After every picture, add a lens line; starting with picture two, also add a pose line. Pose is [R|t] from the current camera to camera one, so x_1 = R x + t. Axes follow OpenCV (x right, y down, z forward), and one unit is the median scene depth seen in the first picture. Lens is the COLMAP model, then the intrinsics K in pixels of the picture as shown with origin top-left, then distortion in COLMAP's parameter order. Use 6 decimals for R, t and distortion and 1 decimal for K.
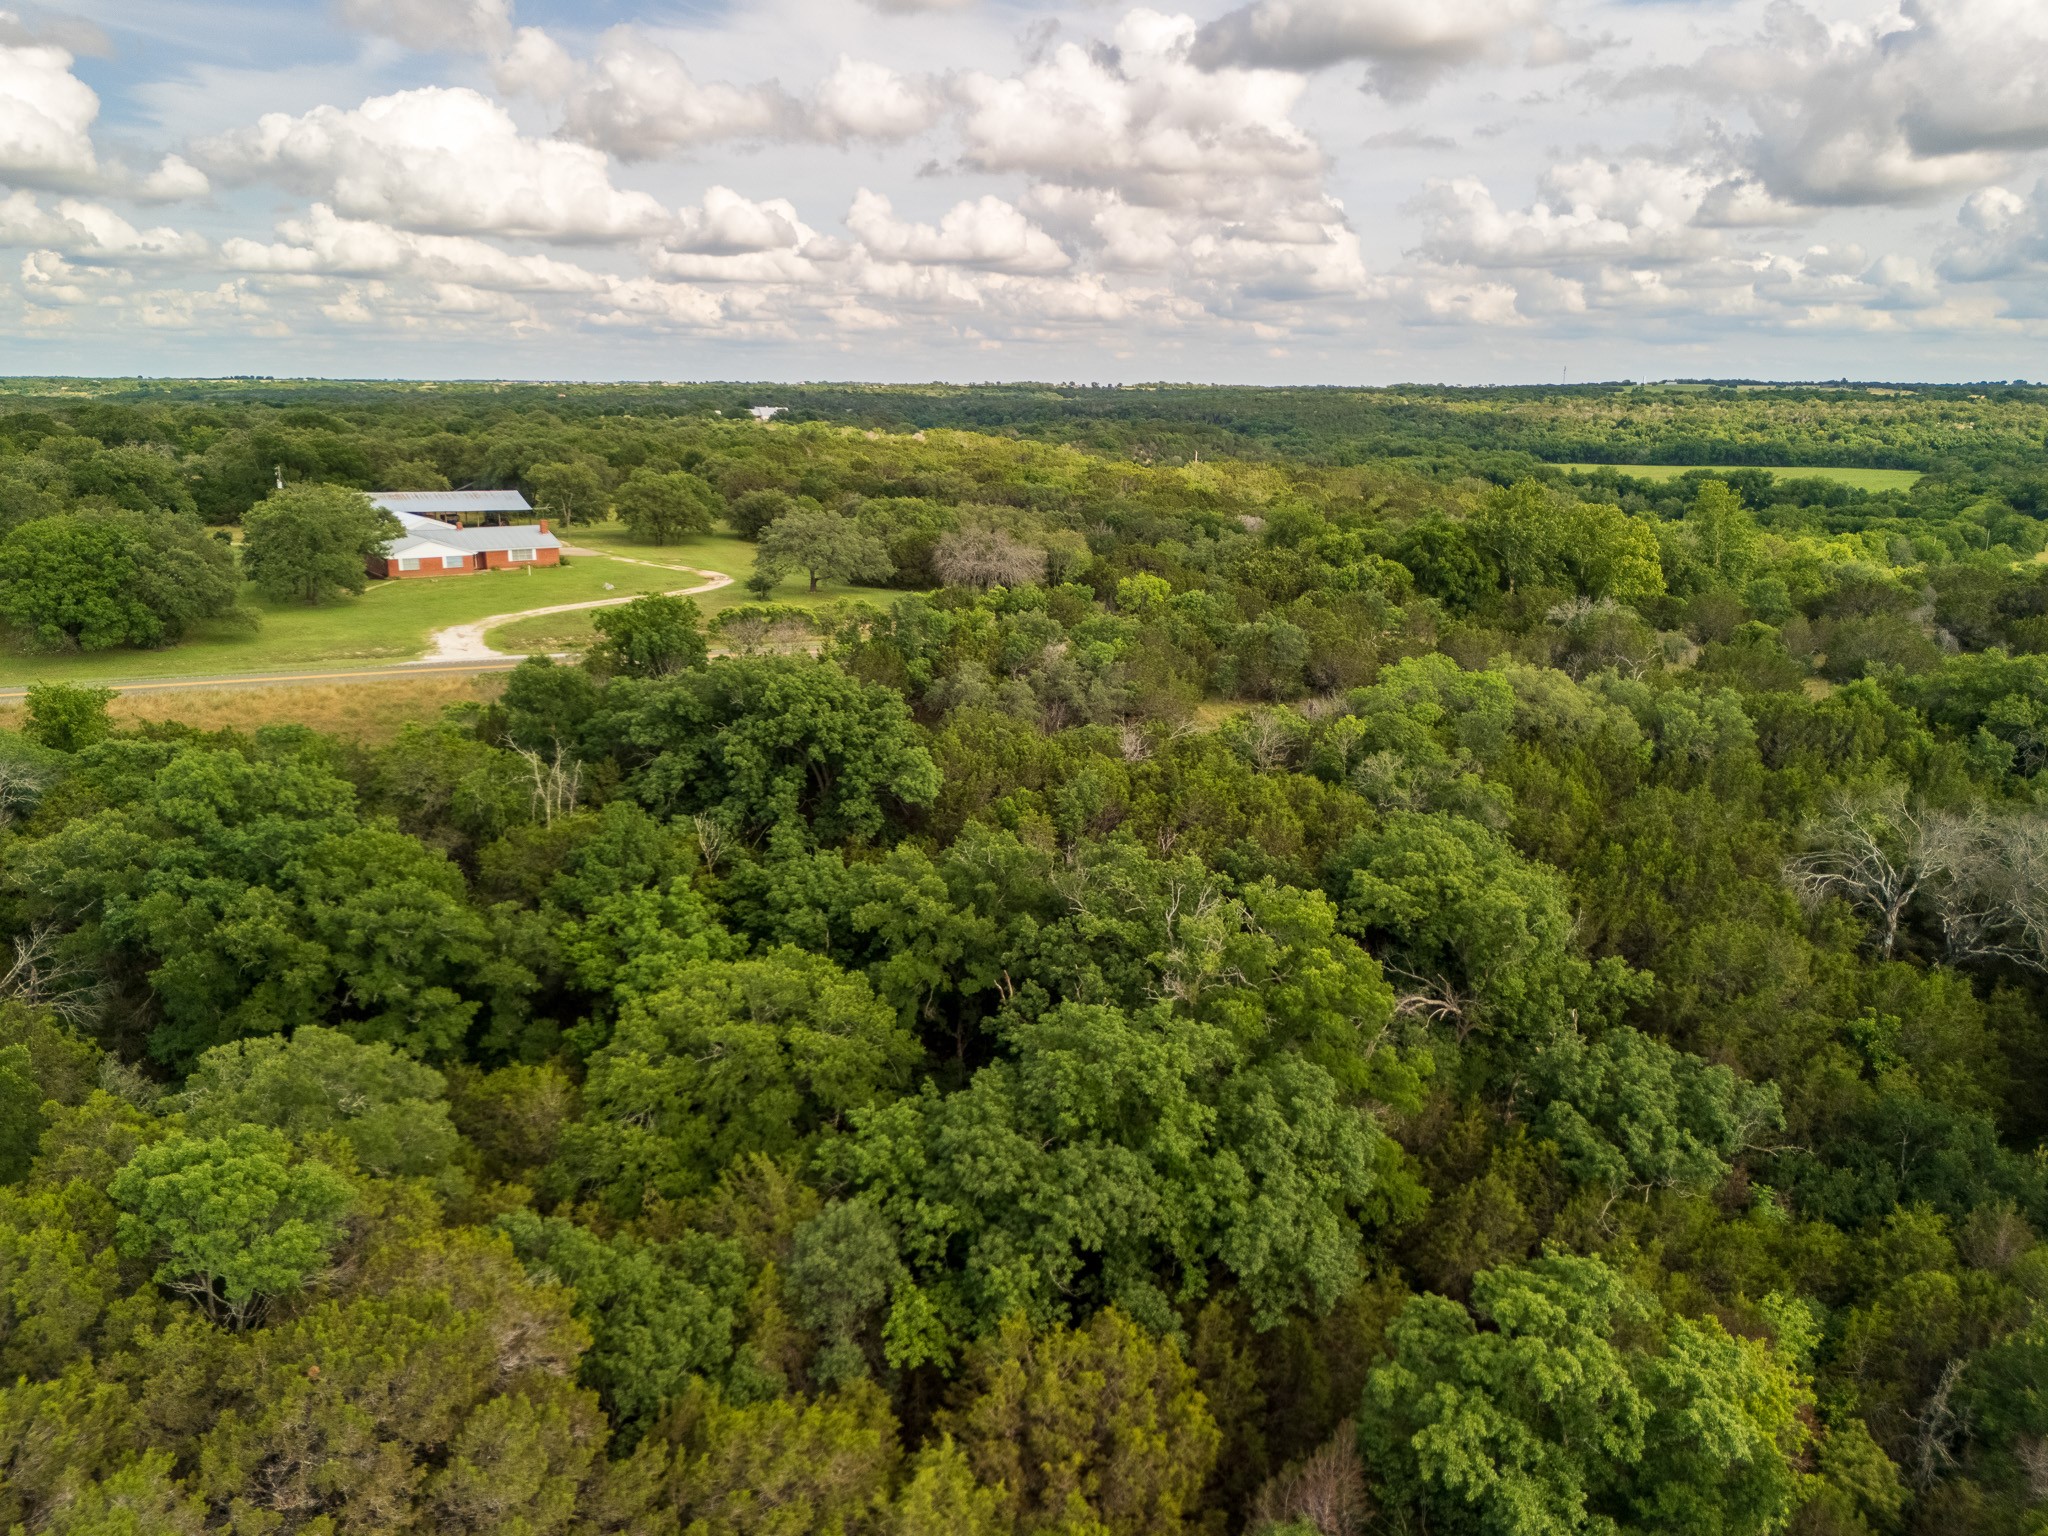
lens RADIAL K [[1510.1, 0, 1019.9], [0, 1510.1, 714.6], [0, 0, 1]] dist [0.068901, -0.070340]
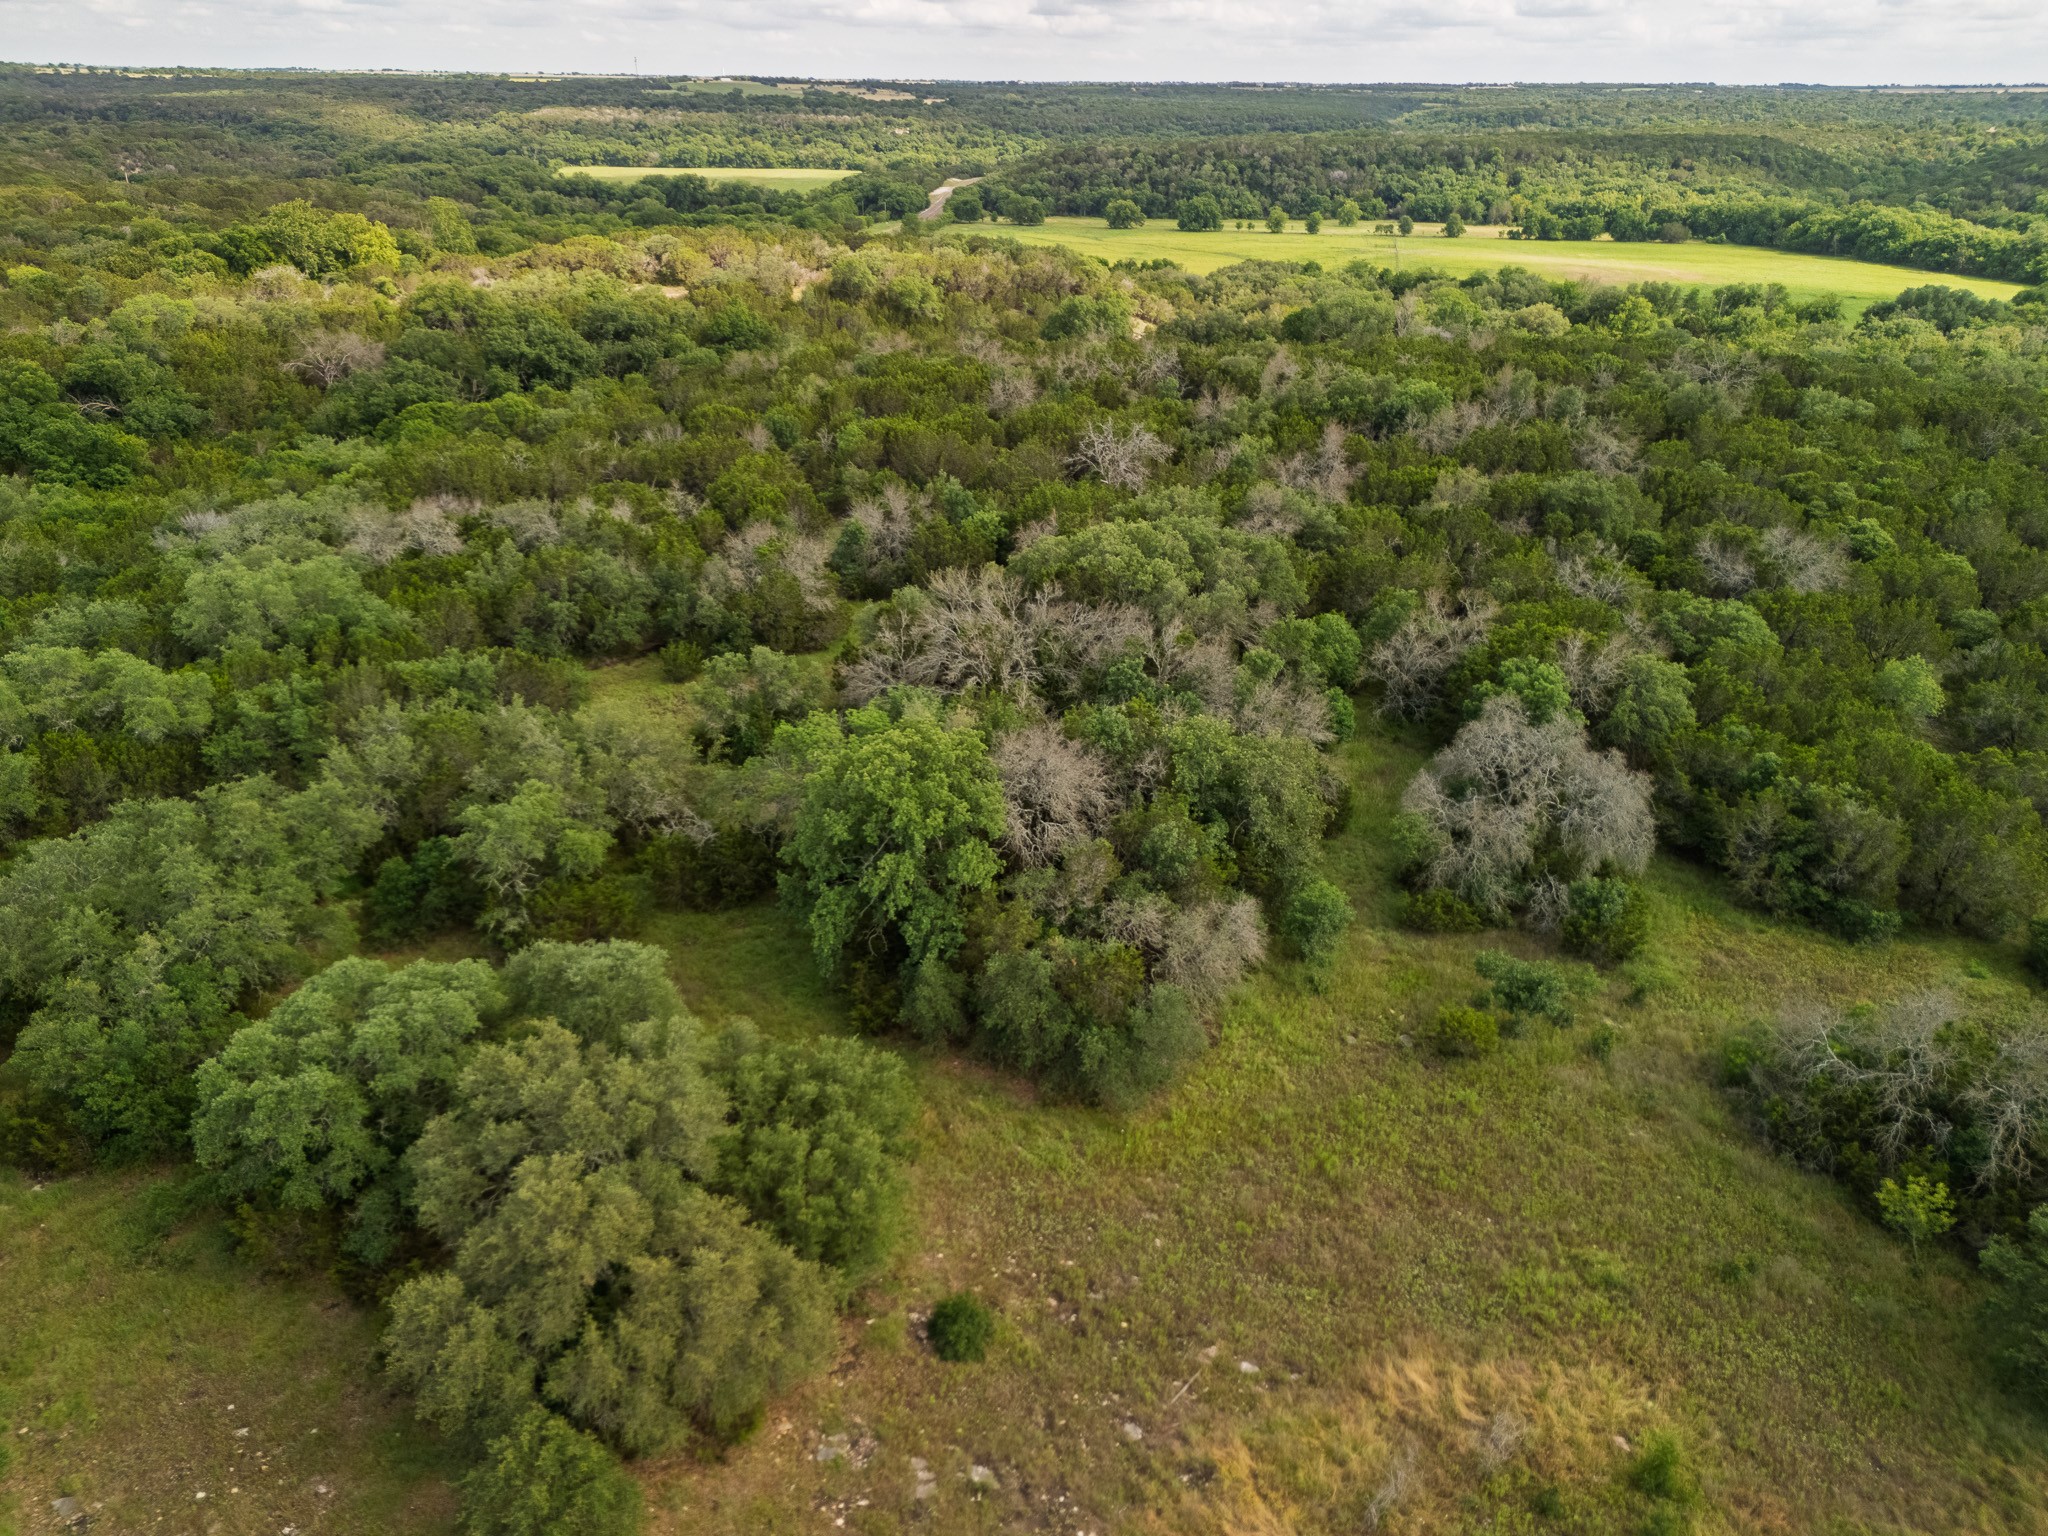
lens RADIAL K [[1510.1, 0, 1020.5], [0, 1510.1, 755.7], [0, 0, 1]] dist [0.068901, -0.070340]
pose [[0.855027, -0.202576, 0.477380, 0.080593], [0.099606, 0.967559, 0.232181, 0.112823], [-0.508928, -0.150971, 0.847467, -0.831616]]
